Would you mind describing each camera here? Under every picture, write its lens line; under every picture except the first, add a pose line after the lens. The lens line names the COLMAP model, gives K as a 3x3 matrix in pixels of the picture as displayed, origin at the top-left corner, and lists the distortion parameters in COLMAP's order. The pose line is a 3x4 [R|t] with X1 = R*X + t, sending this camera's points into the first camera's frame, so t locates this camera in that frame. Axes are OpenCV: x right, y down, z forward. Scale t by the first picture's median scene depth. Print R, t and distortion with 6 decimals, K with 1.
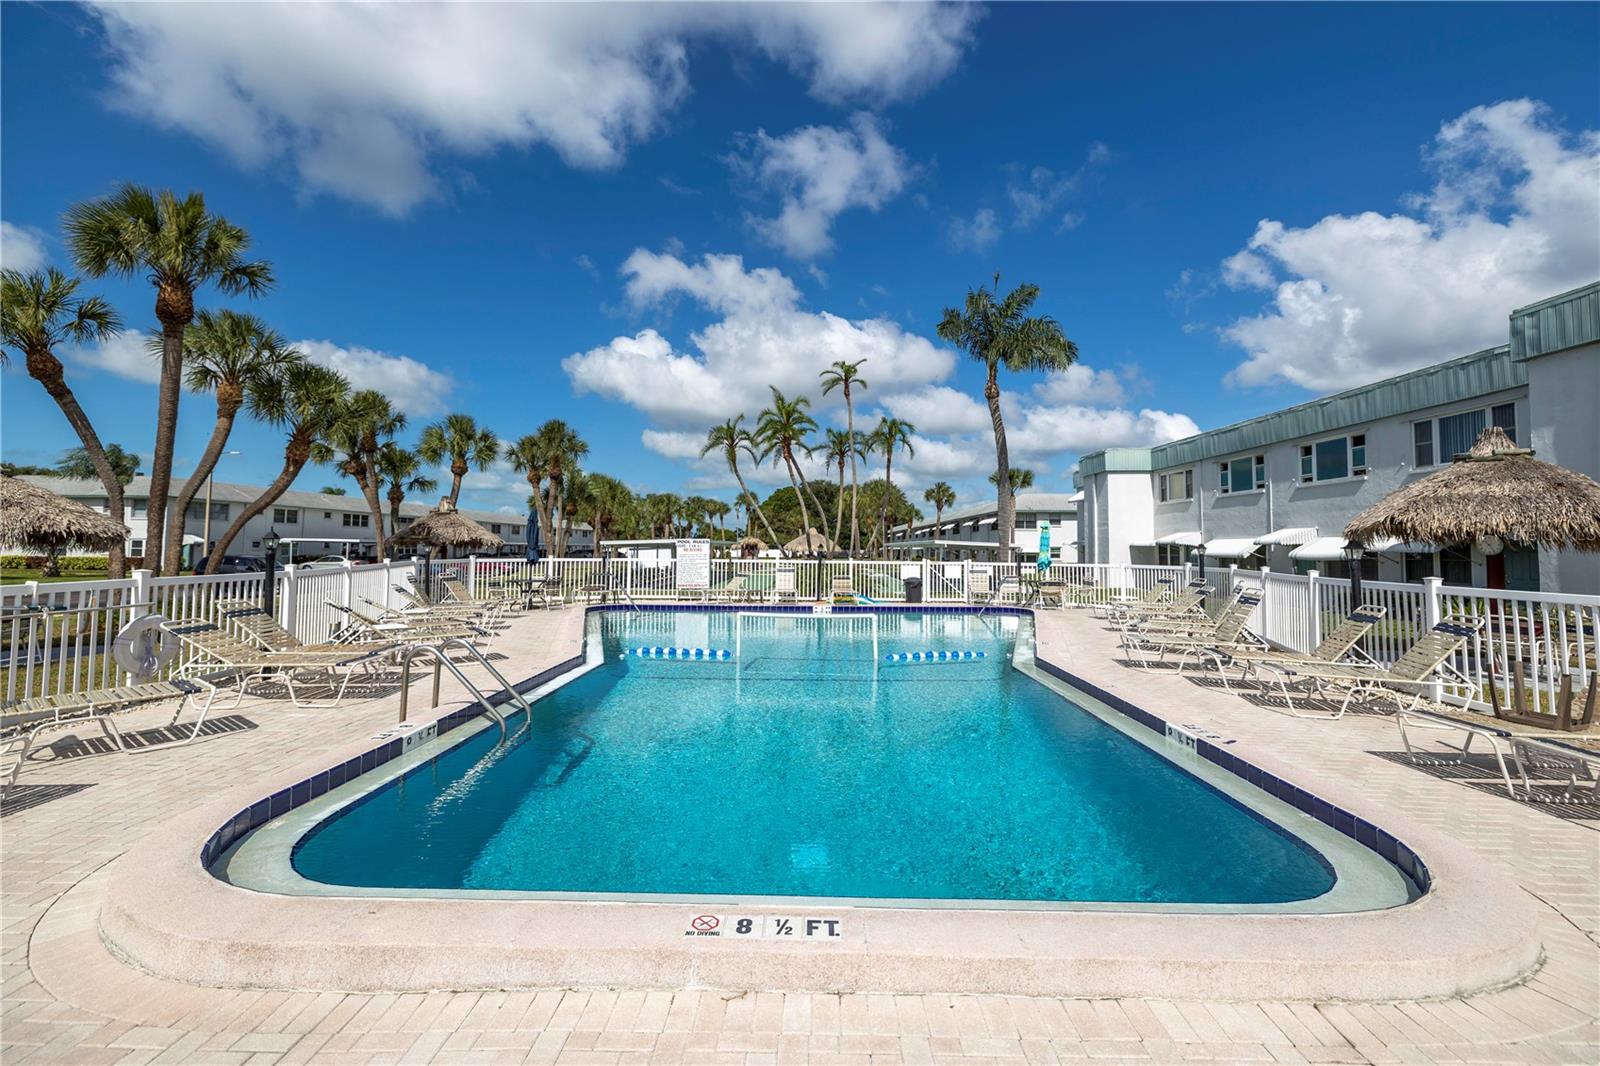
lens RADIAL K [[698.8, 0, 800.4], [0, 698.8, 538.0], [0, 0, 1]] dist [0.020685, 0.000370]
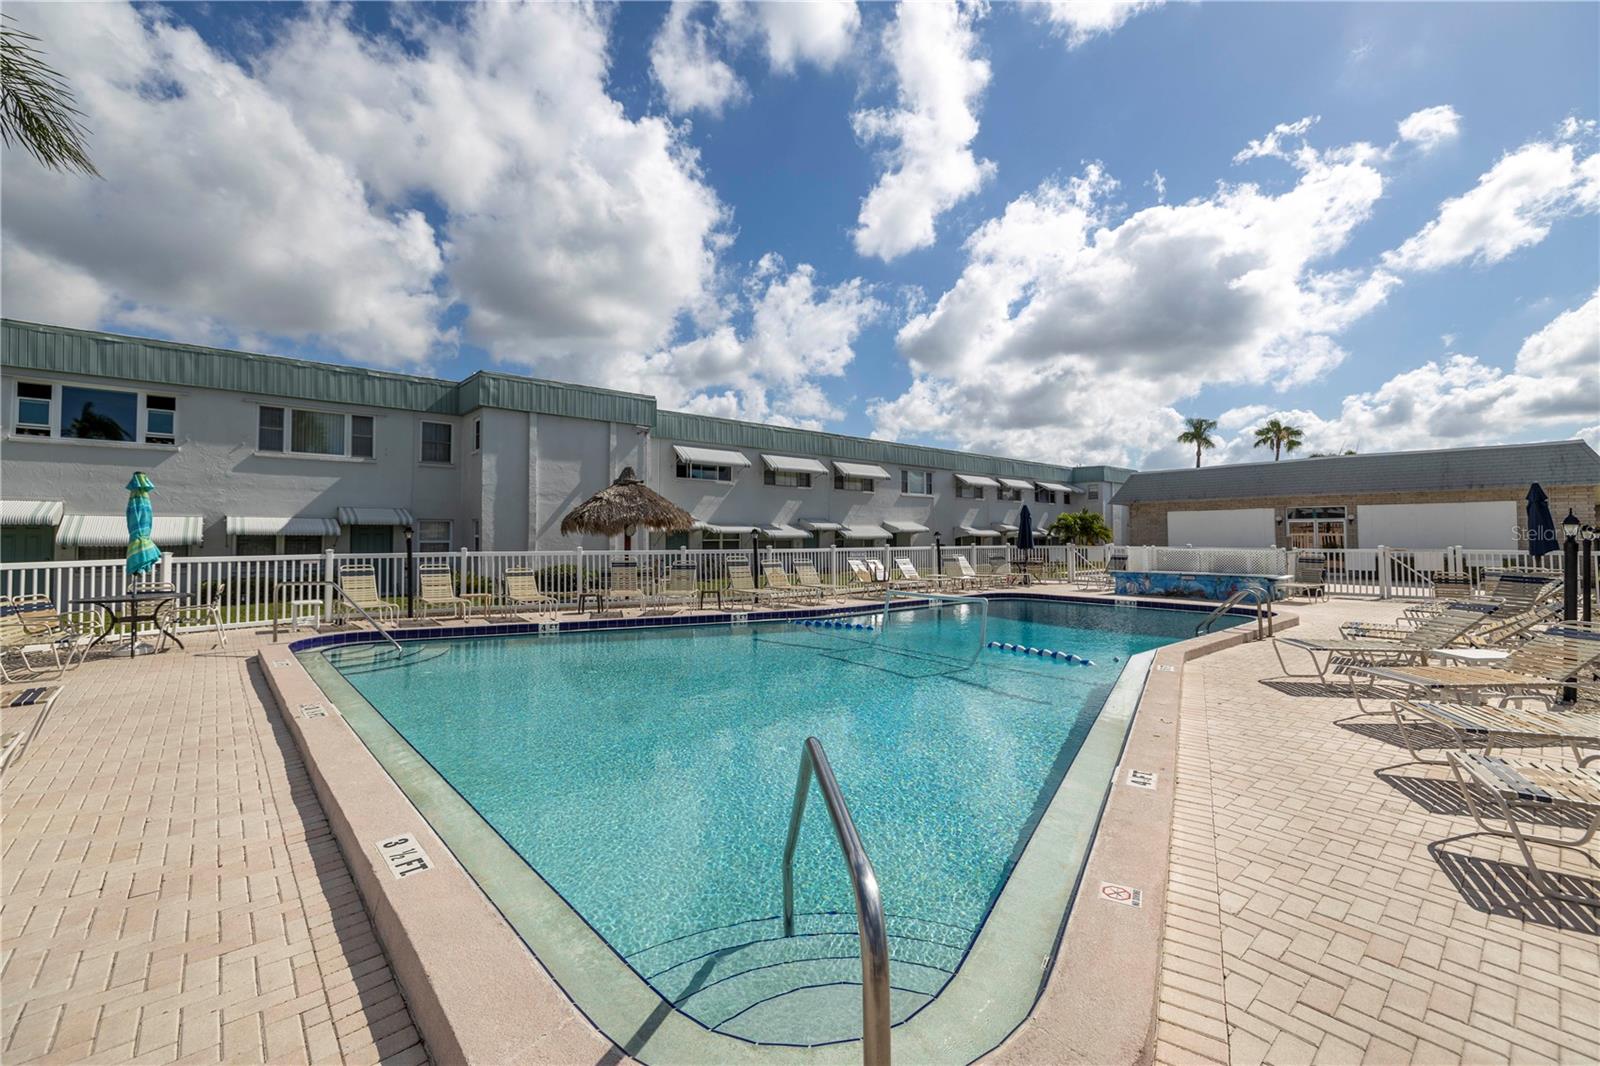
lens RADIAL K [[698.8, 0, 813.7], [0, 698.8, 528.2], [0, 0, 1]] dist [0.020685, 0.000370]
pose [[-0.671378, 0.005098, 0.741097, -0.360559], [-0.015217, 0.999671, -0.020662, 0.017397], [-0.740959, -0.025149, -0.671080, 0.989706]]
